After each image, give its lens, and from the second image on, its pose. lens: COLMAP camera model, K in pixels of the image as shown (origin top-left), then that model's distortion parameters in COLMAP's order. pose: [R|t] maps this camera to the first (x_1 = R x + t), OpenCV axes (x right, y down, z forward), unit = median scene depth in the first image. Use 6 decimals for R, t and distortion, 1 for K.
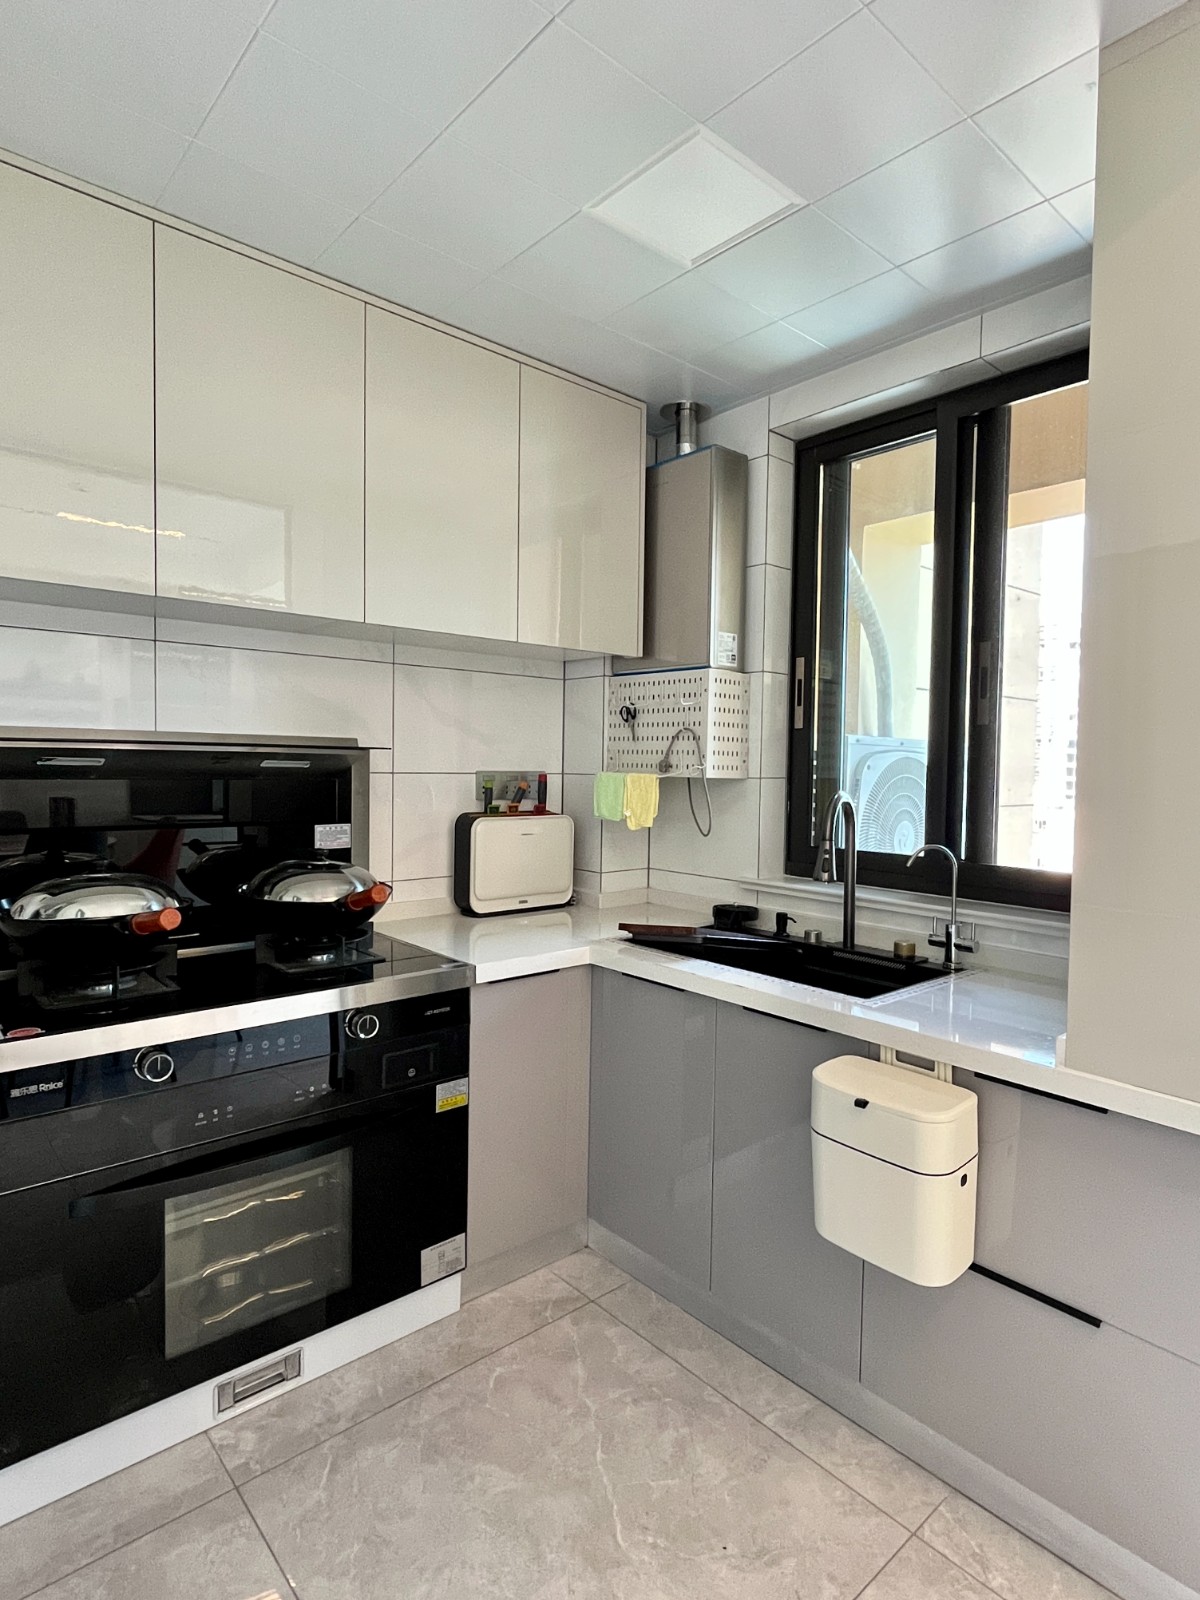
lens RADIAL K [[871.6, 0, 609.7], [0, 871.6, 797.5], [0, 0, 1]] dist [-0.000471, -0.000529]
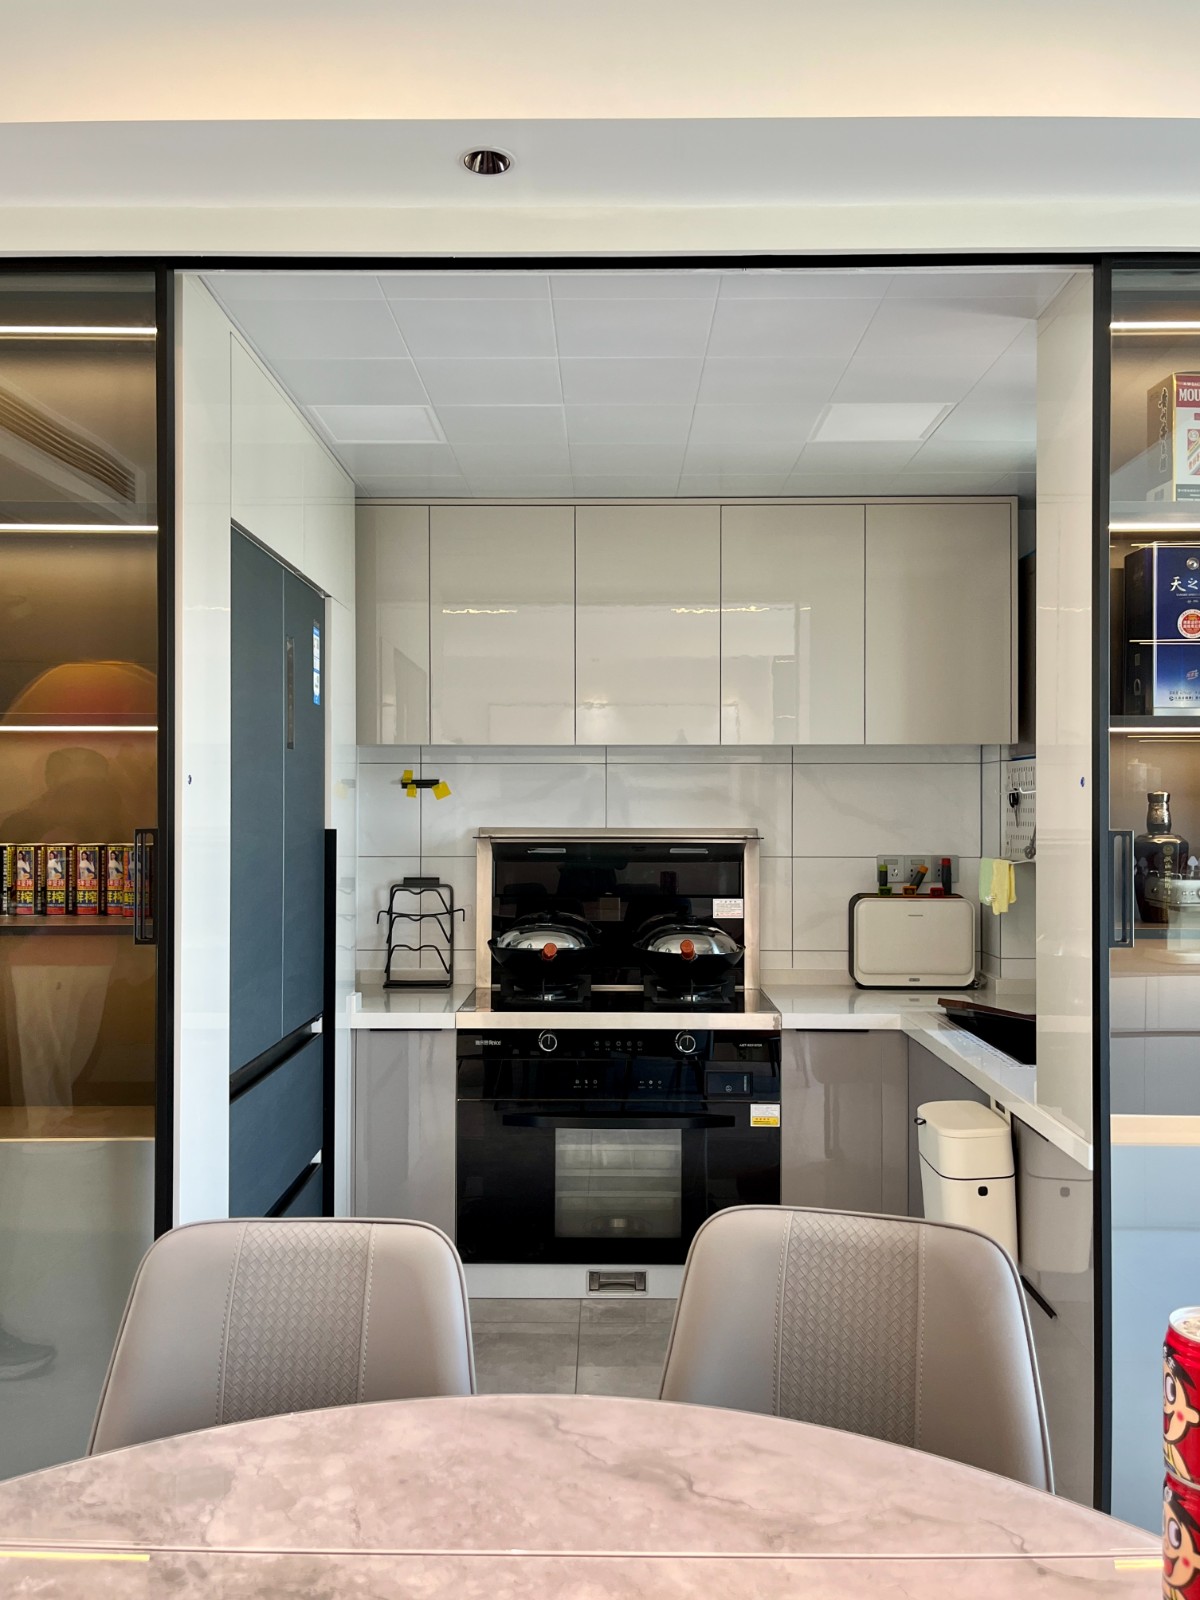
lens RADIAL K [[1233.7, 0, 600.0], [0, 1233.7, 800.0], [0, 0, 1]] dist [0.042944, -0.000526]
pose [[0.740938, -0.022874, -0.671184, 0.867582], [-0.017092, 0.998454, -0.052895, -0.016167], [0.671356, 0.050664, 0.739401, -0.516133]]
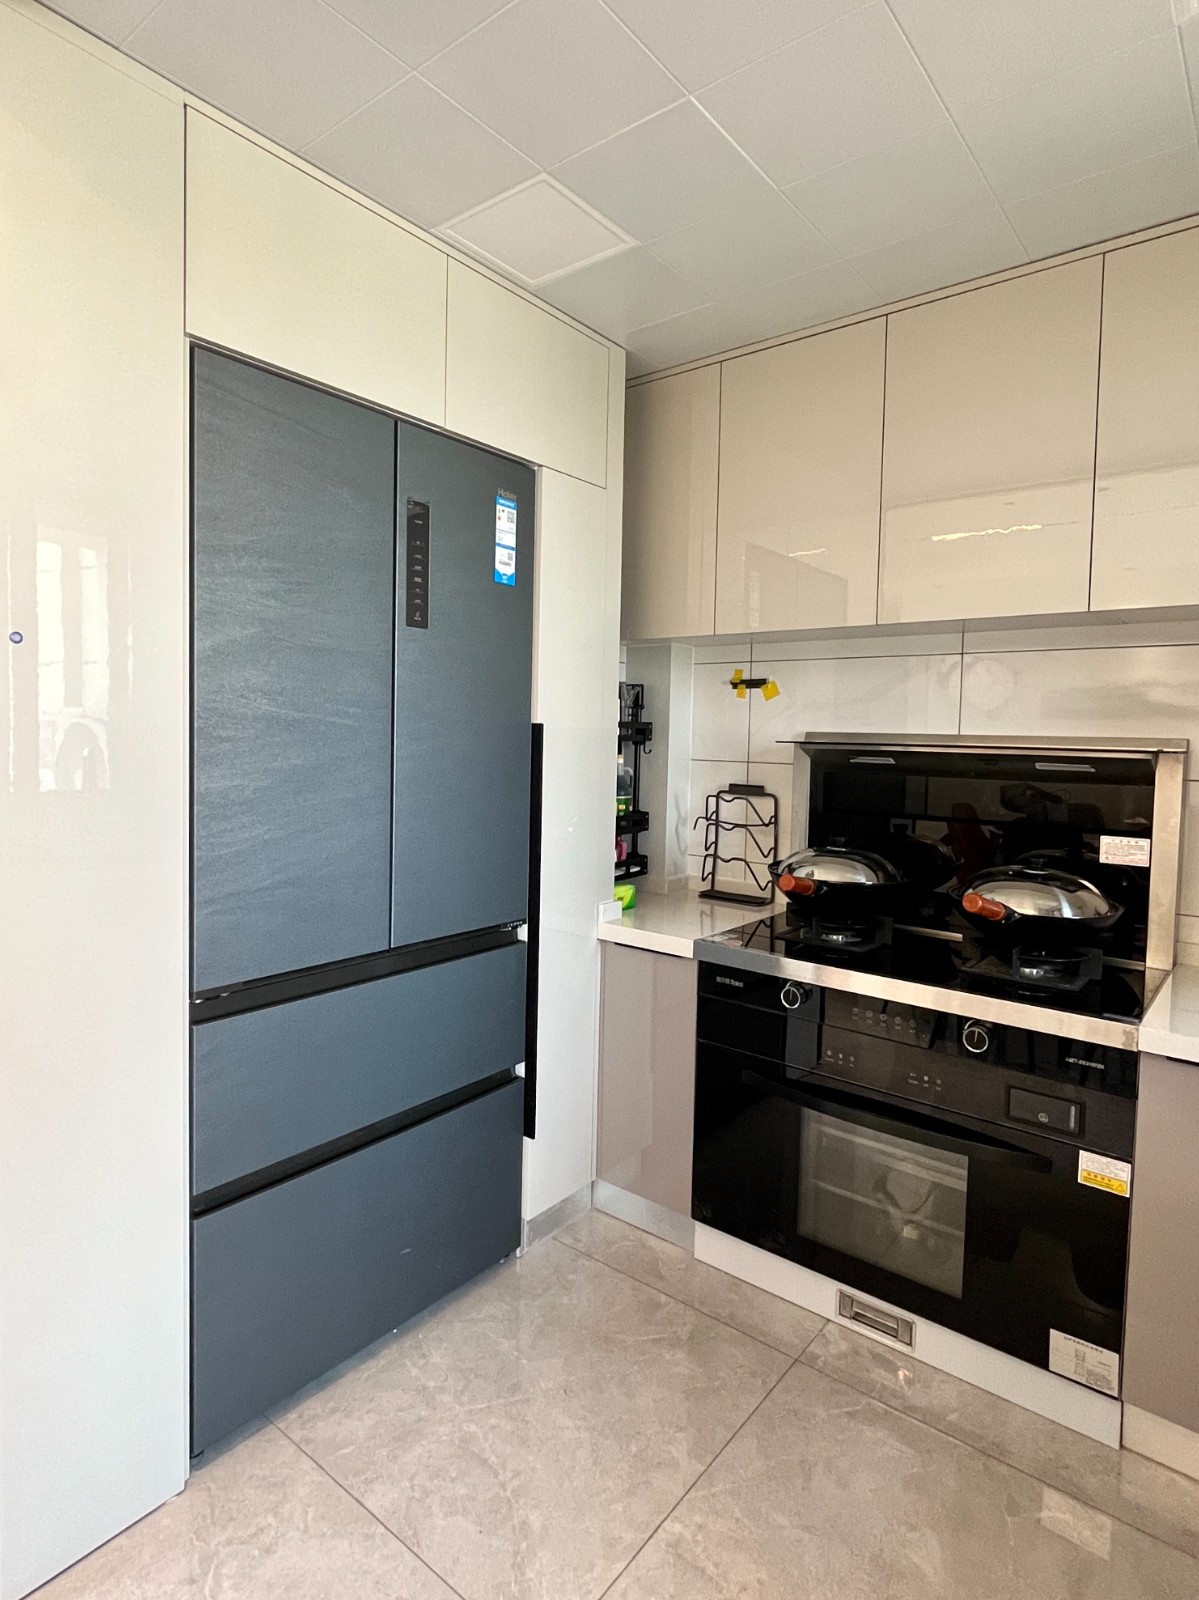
lens RADIAL K [[887.2, 0, 561.3], [0, 887.2, 771.8], [0, 0, 1]] dist [-0.001895, -0.002017]
pose [[0.150152, 0.031322, -0.988167, 0.563695], [-0.058960, 0.998003, 0.022675, -0.025823], [0.986903, 0.054857, 0.151699, 0.351627]]
